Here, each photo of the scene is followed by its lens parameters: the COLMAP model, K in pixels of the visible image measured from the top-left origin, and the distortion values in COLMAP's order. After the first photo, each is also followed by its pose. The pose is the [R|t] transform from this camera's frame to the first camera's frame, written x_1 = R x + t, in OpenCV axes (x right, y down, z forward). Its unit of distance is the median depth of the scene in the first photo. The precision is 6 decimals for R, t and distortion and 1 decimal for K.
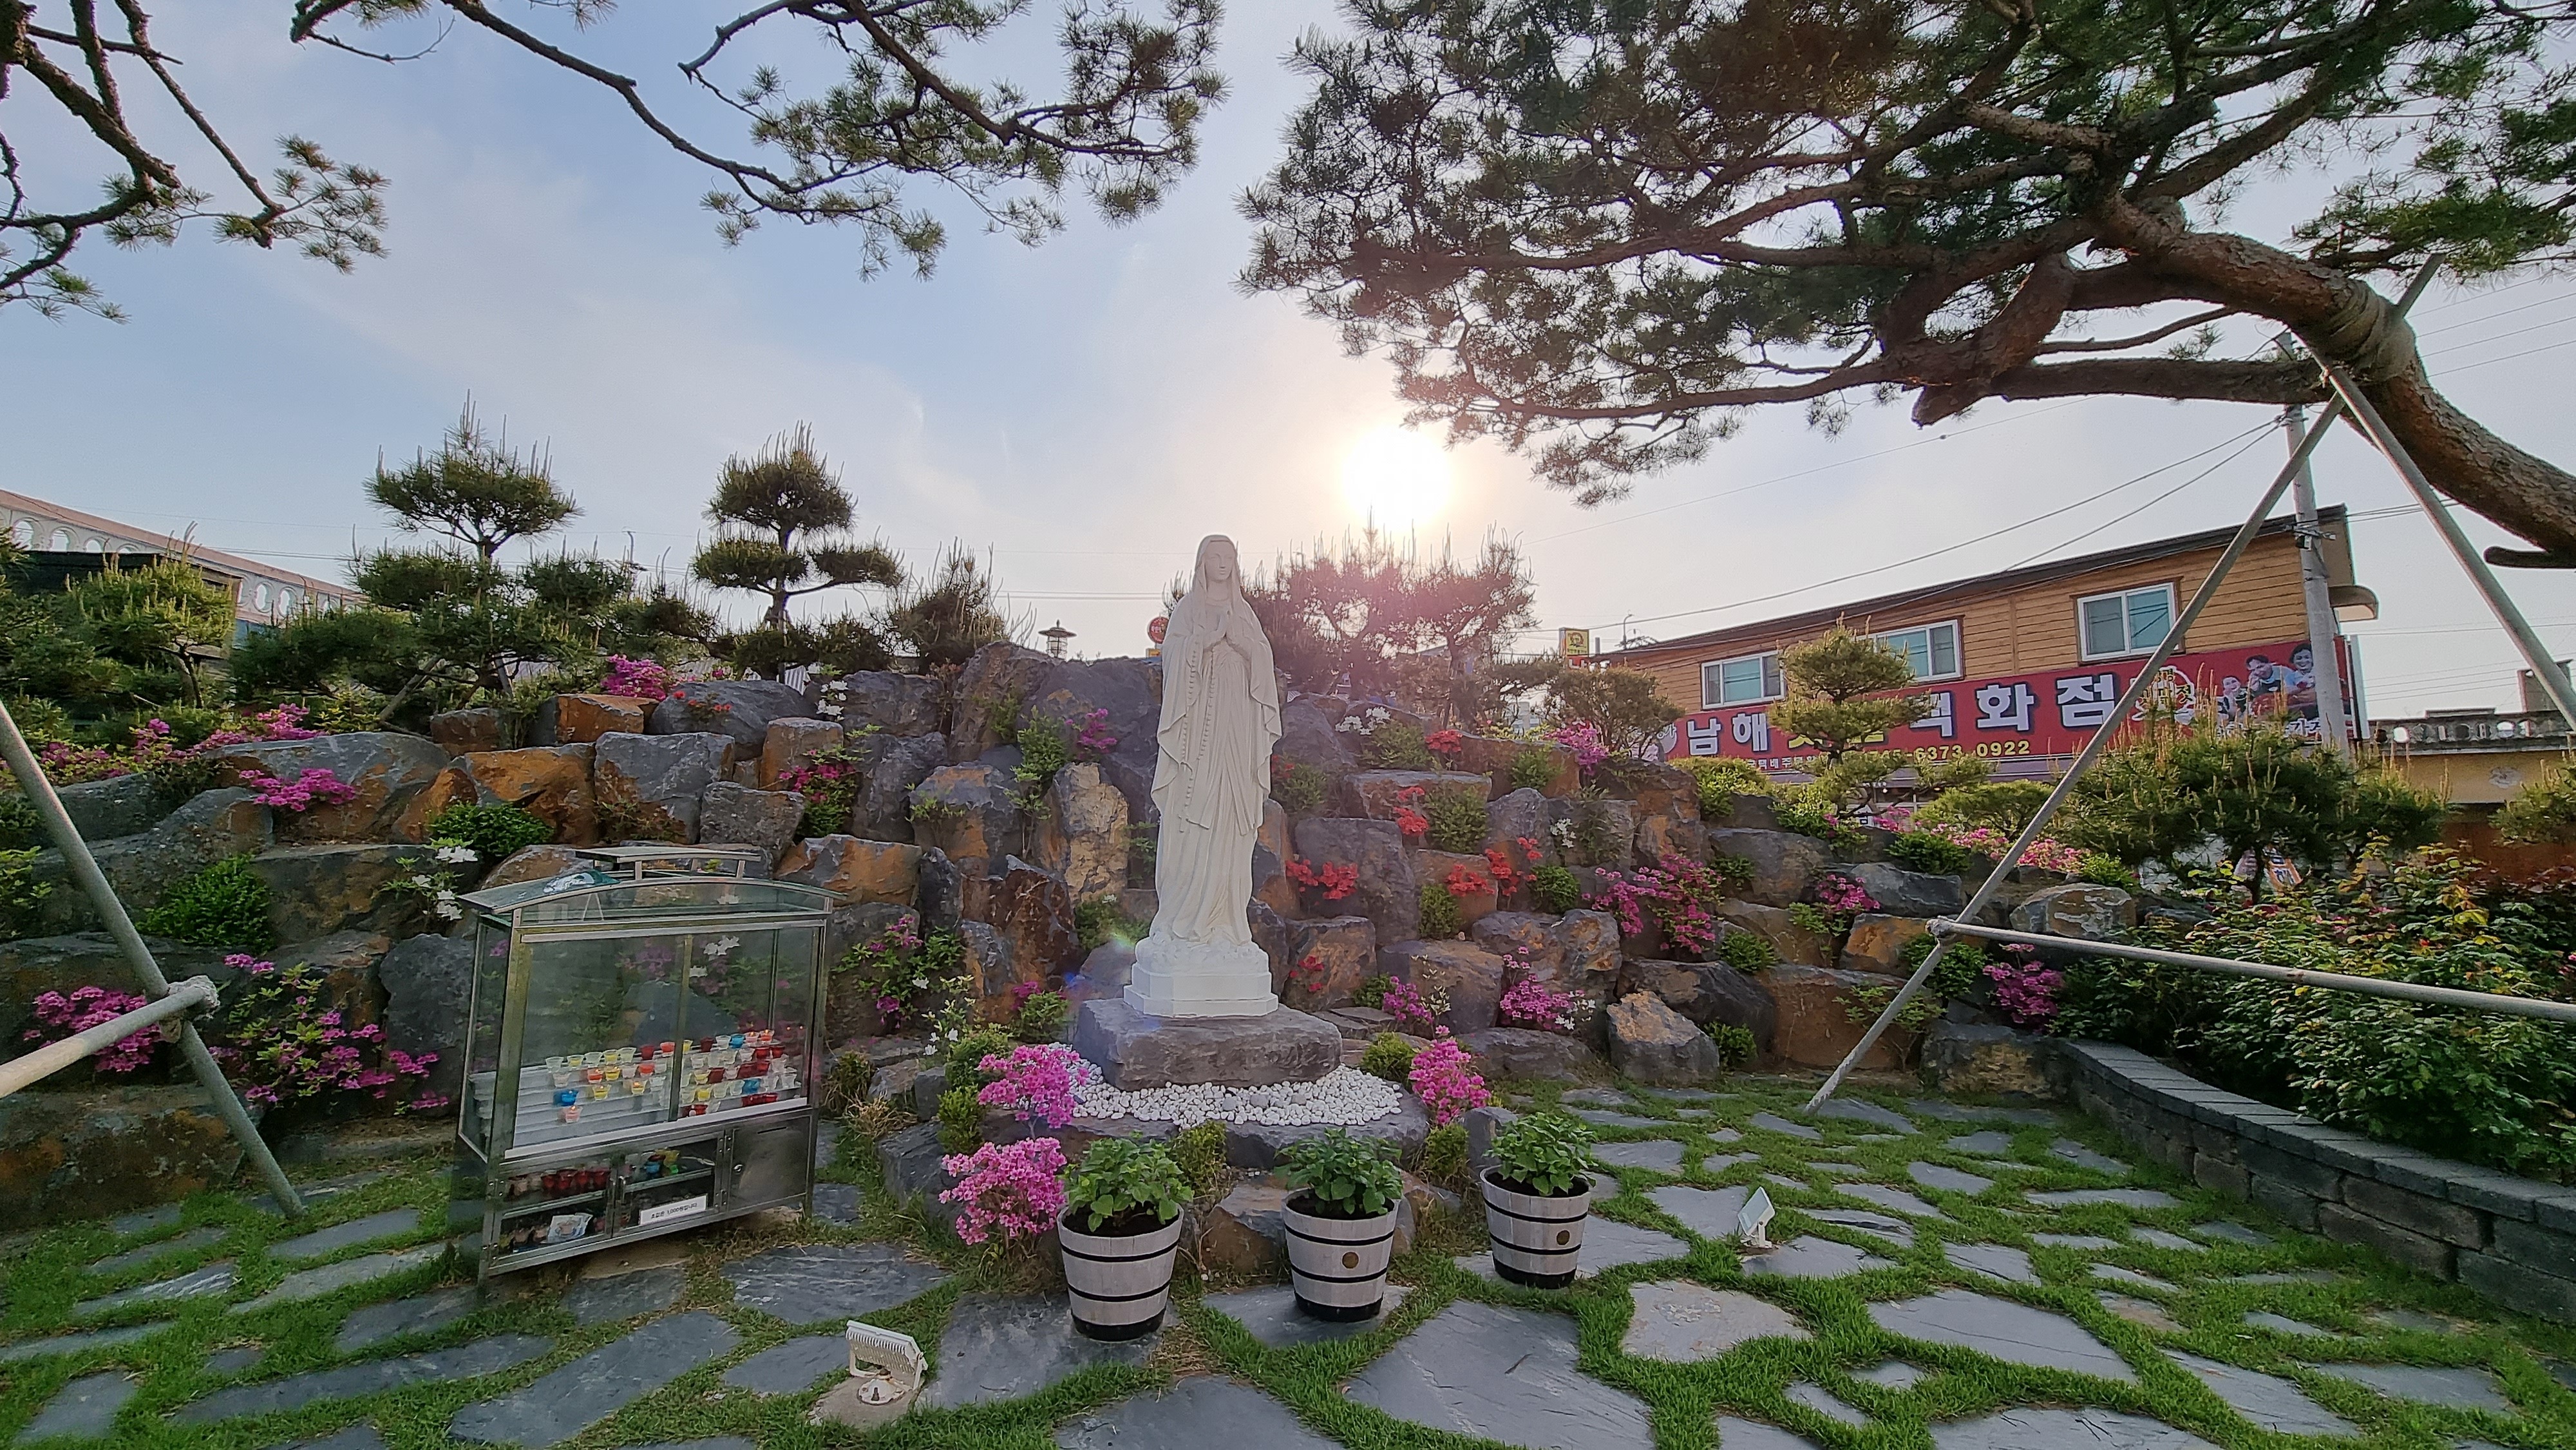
lens RADIAL K [[1083.0, 0, 1279.5], [0, 1083.0, 713.4], [0, 0, 1]] dist [-0.003609, -0.000564]
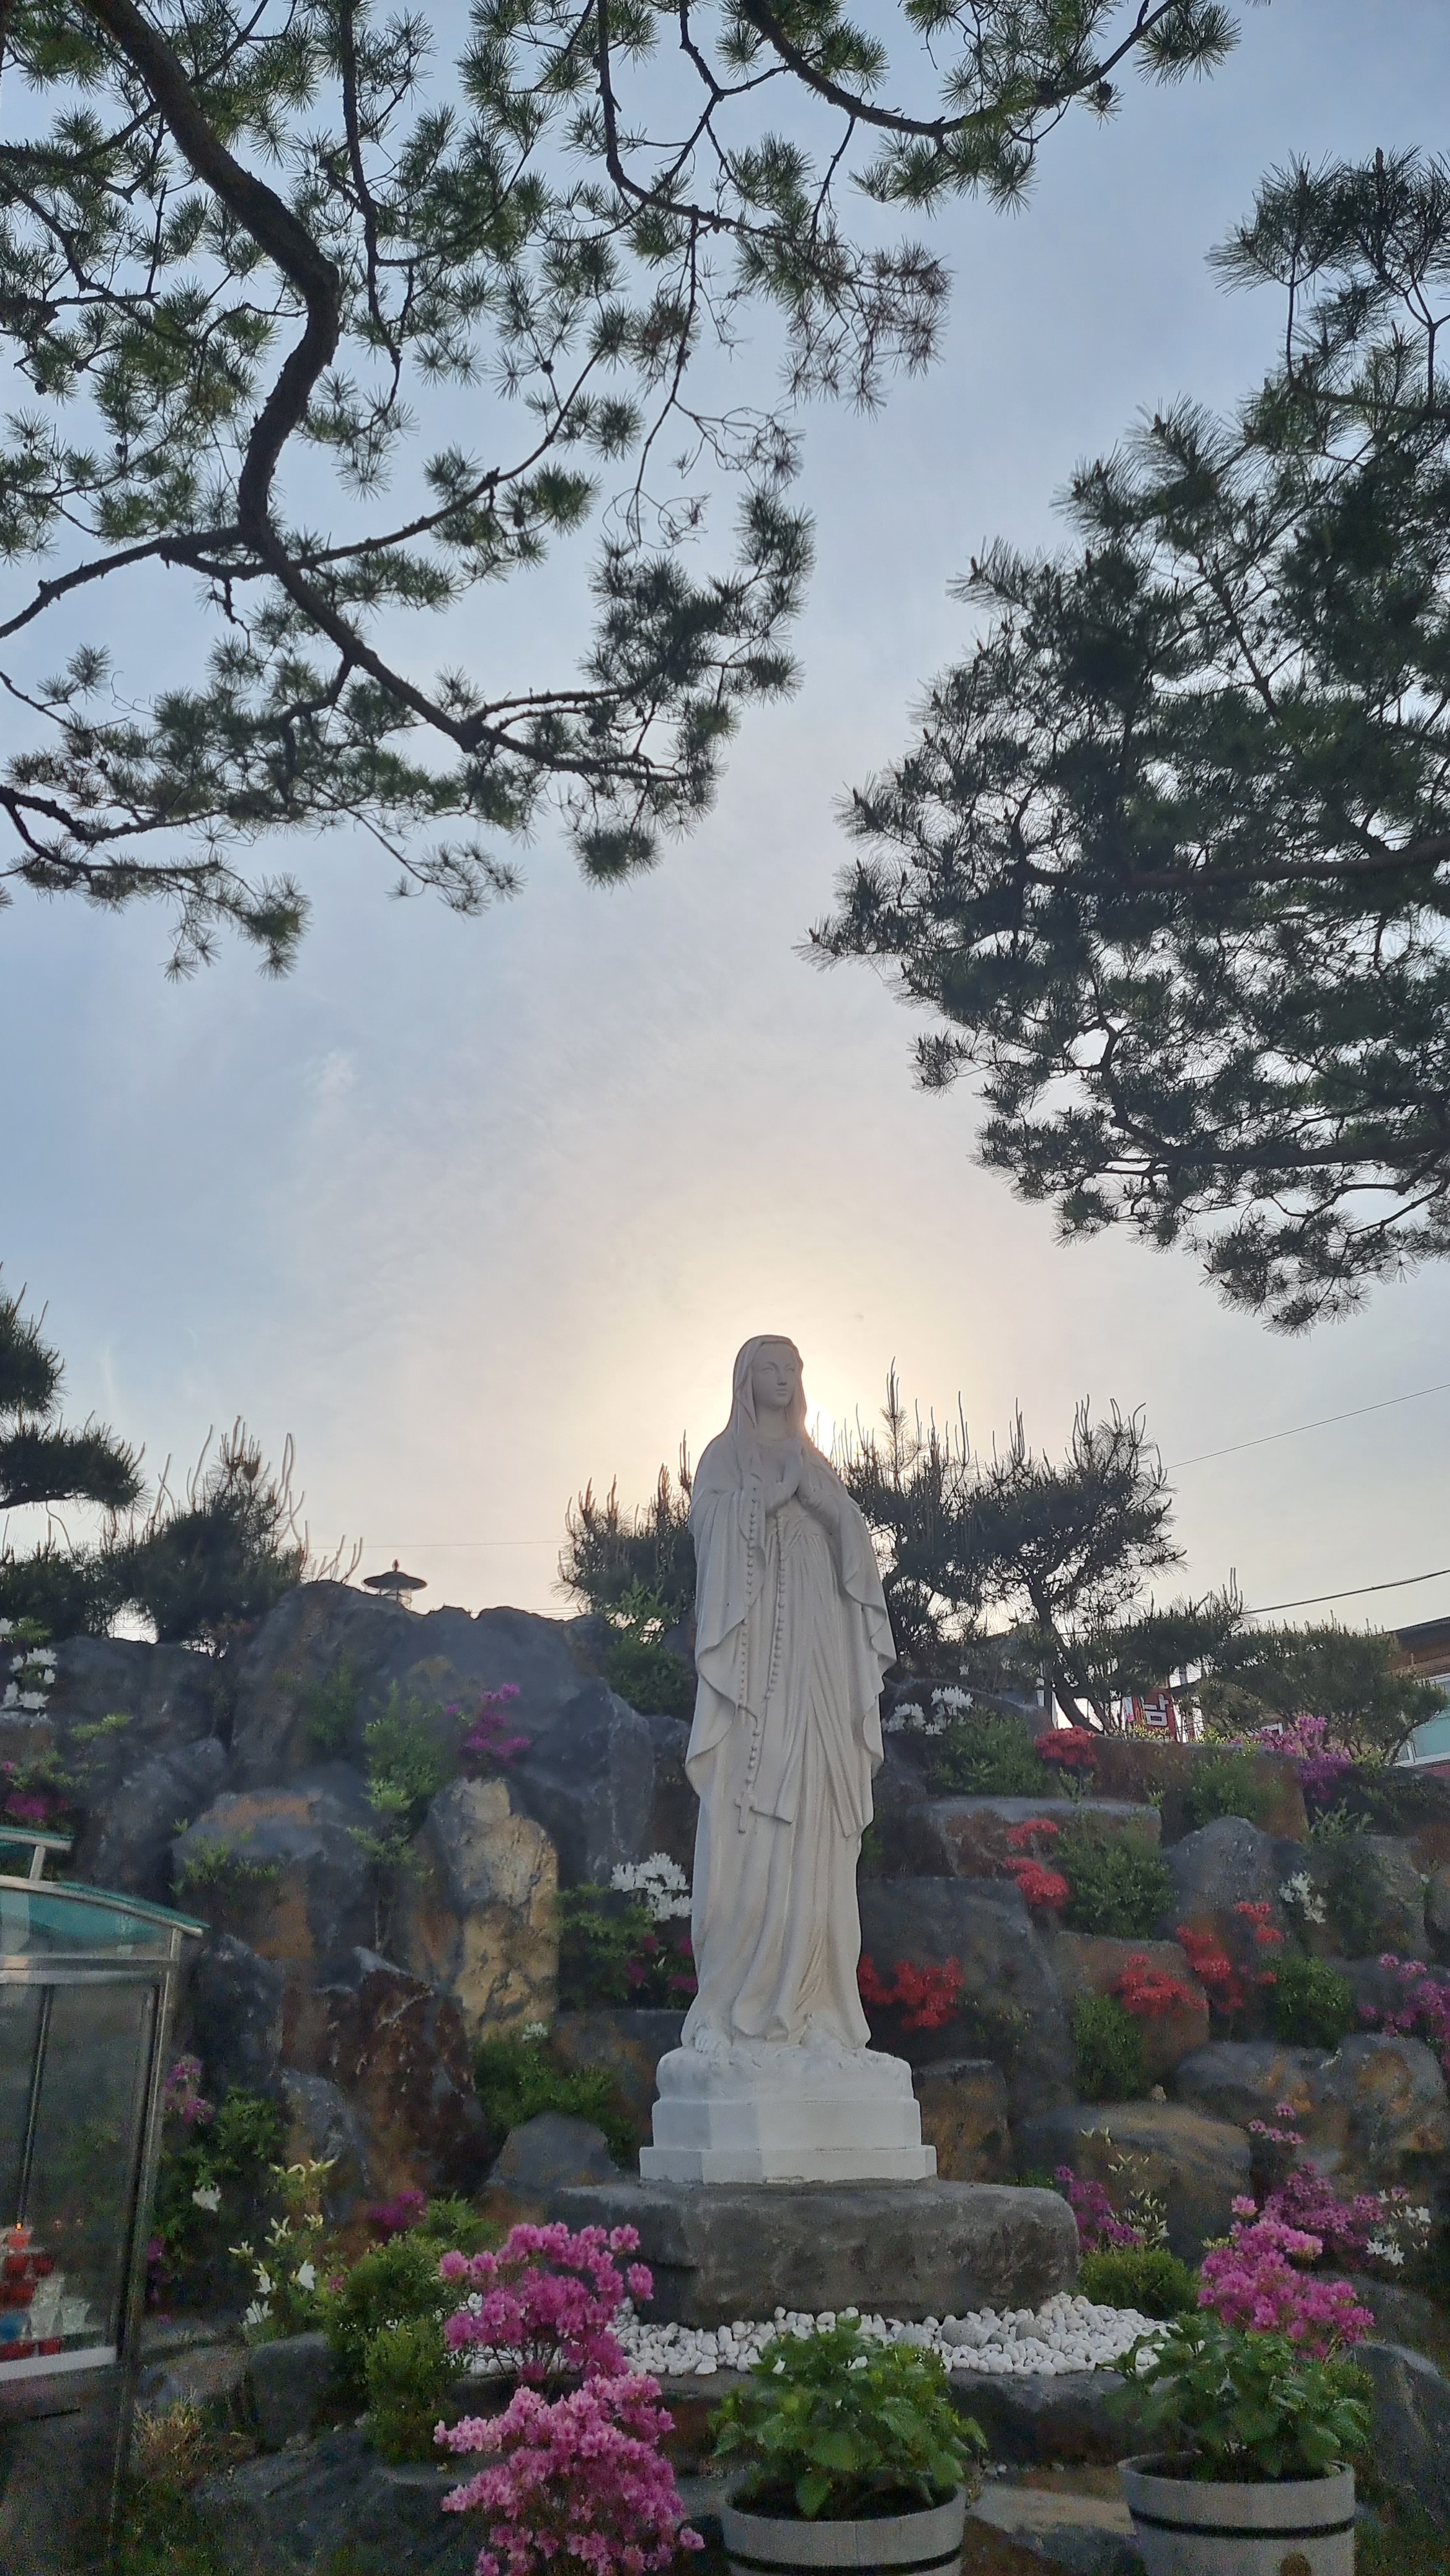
lens RADIAL K [[1796.4, 0, 730.2], [0, 1796.4, 1290.5], [0, 0, 1]] dist [0.075582, -0.028800]
pose [[0.998004, -0.018445, 0.060395, -0.105243], [0.034646, 0.959531, -0.279465, 0.071813], [-0.052796, 0.280999, 0.958255, 0.009422]]
